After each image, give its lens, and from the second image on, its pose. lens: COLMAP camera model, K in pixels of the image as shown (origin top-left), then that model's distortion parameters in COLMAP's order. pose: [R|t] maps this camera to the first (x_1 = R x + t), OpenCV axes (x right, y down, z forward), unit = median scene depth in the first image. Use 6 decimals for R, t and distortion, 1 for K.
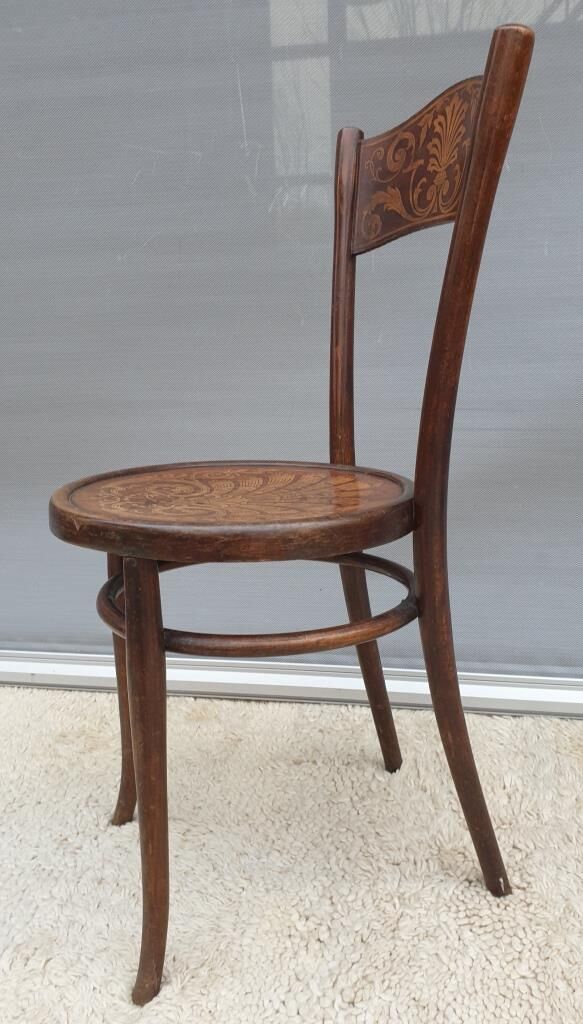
lens RADIAL K [[840.7, 0, 318.3], [0, 840.7, 510.5], [0, 0, 1]] dist [0.039146, -0.030189]
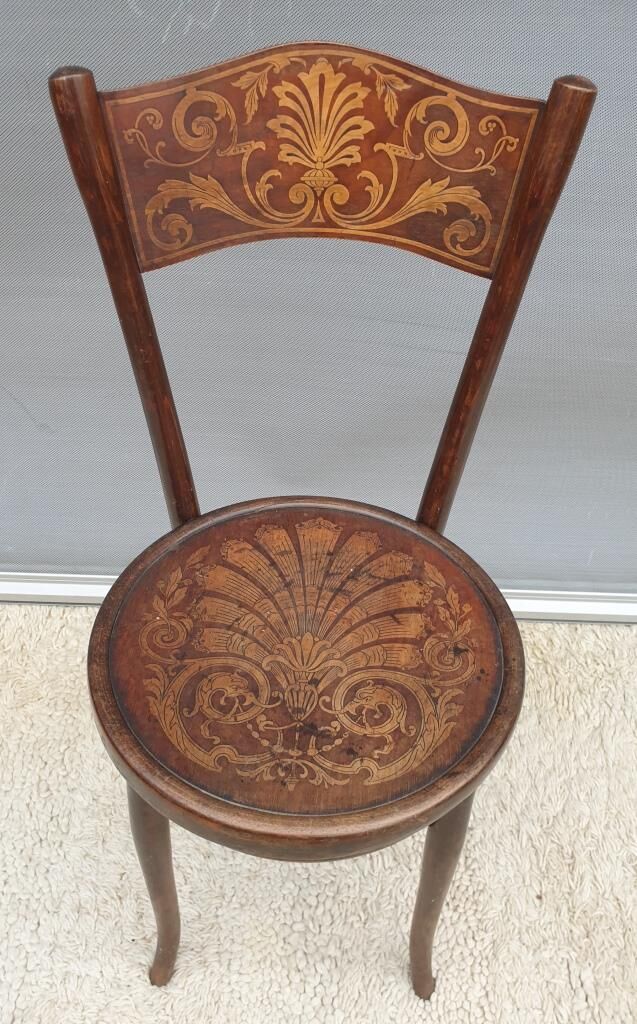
lens RADIAL K [[810.3, 0, 301.3], [0, 810.3, 530.5], [0, 0, 1]] dist [0.068894, -0.108321]
pose [[0.986625, -0.072425, 0.146031, -0.098325], [-0.015778, 0.849232, 0.527784, -0.493000], [-0.162239, -0.523029, 0.836731, 0.344030]]
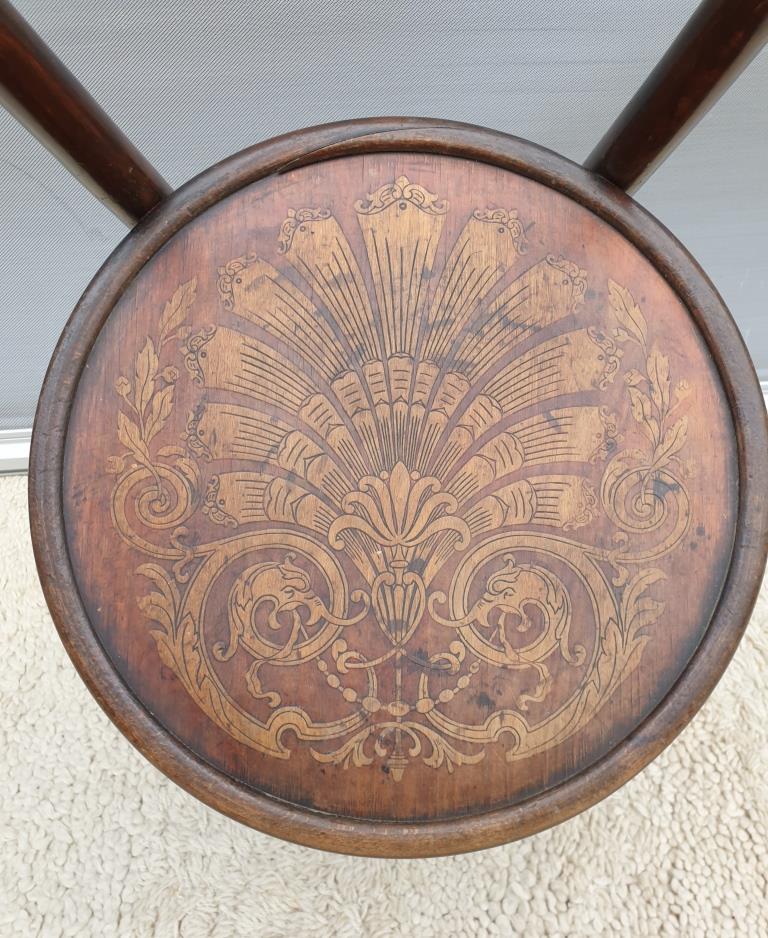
lens RADIAL K [[794.0, 0, 389.0], [0, 794.0, 513.5], [0, 0, 1]] dist [0.143975, -0.309317]
pose [[0.971767, -0.234514, 0.025904, -0.012614], [0.030903, 0.235356, 0.971418, -0.424856], [-0.233908, -0.943192, 0.235958, 0.795632]]
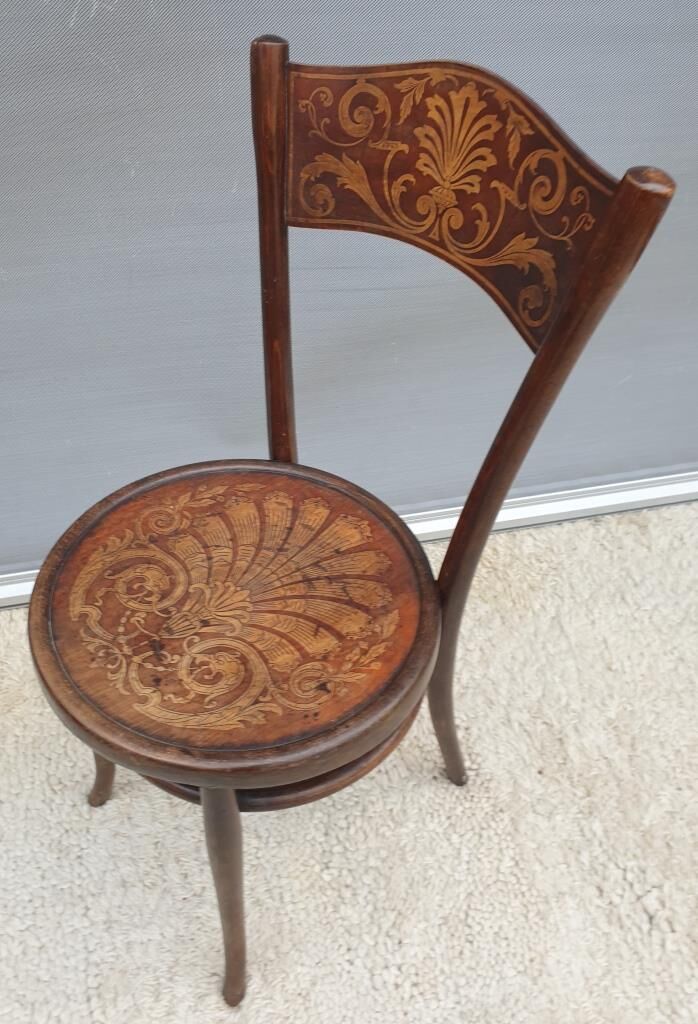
lens RADIAL K [[839.3, 0, 319.0], [0, 839.3, 515.7], [0, 0, 1]] dist [0.096720, -0.246828]
pose [[0.779922, 0.467211, -0.416457, 0.368598], [-0.173368, 0.800630, 0.573529, -0.554132], [0.601387, -0.375108, 0.705428, 0.414604]]
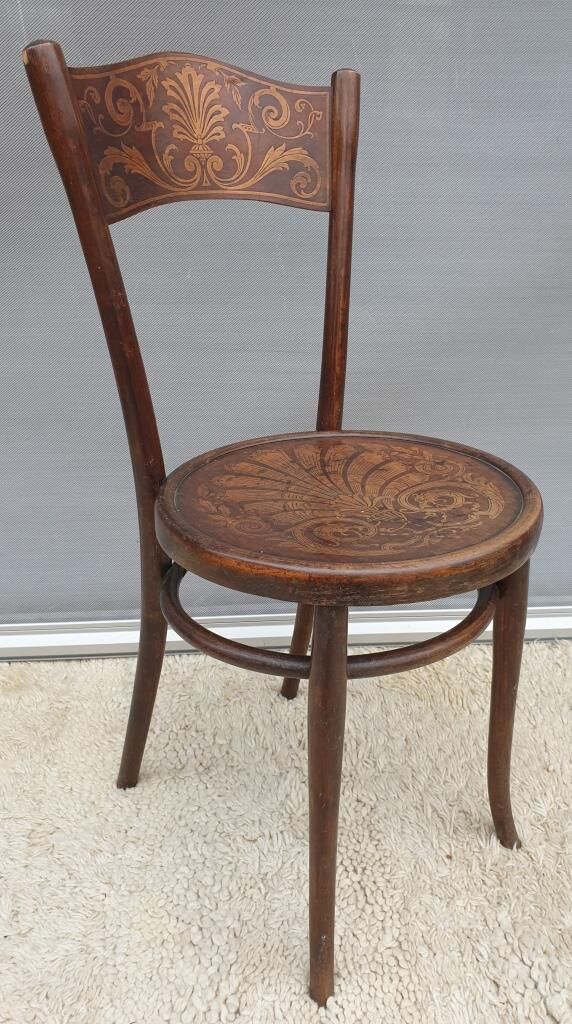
lens RADIAL K [[813.3, 0, 289.0], [0, 813.3, 519.4], [0, 0, 1]] dist [-0.006562, -0.009930]
pose [[0.627371, -0.286768, 0.723996, -0.640847], [0.143047, 0.956343, 0.254843, -0.215709], [-0.765469, -0.056316, 0.641003, 0.418168]]
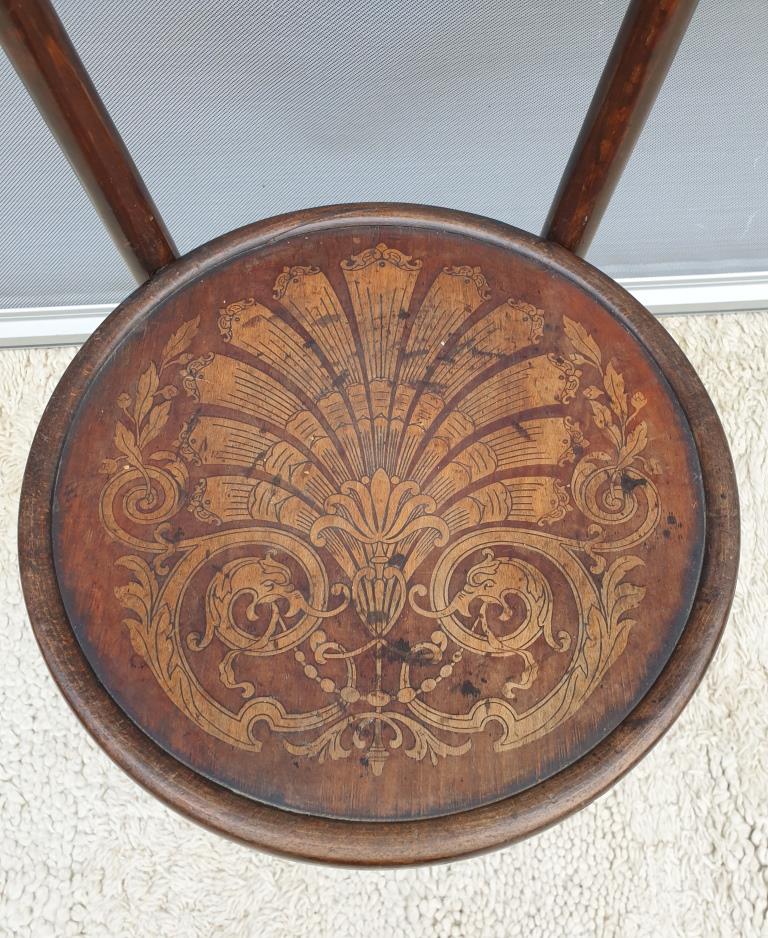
lens RADIAL K [[794.0, 0, 389.0], [0, 794.0, 513.5], [0, 0, 1]] dist [0.143975, -0.309317]
pose [[0.970274, -0.211876, 0.116946, -0.042456], [0.022605, 0.560467, 0.827868, -0.374282], [-0.240950, -0.800615, 0.548596, 0.653228]]
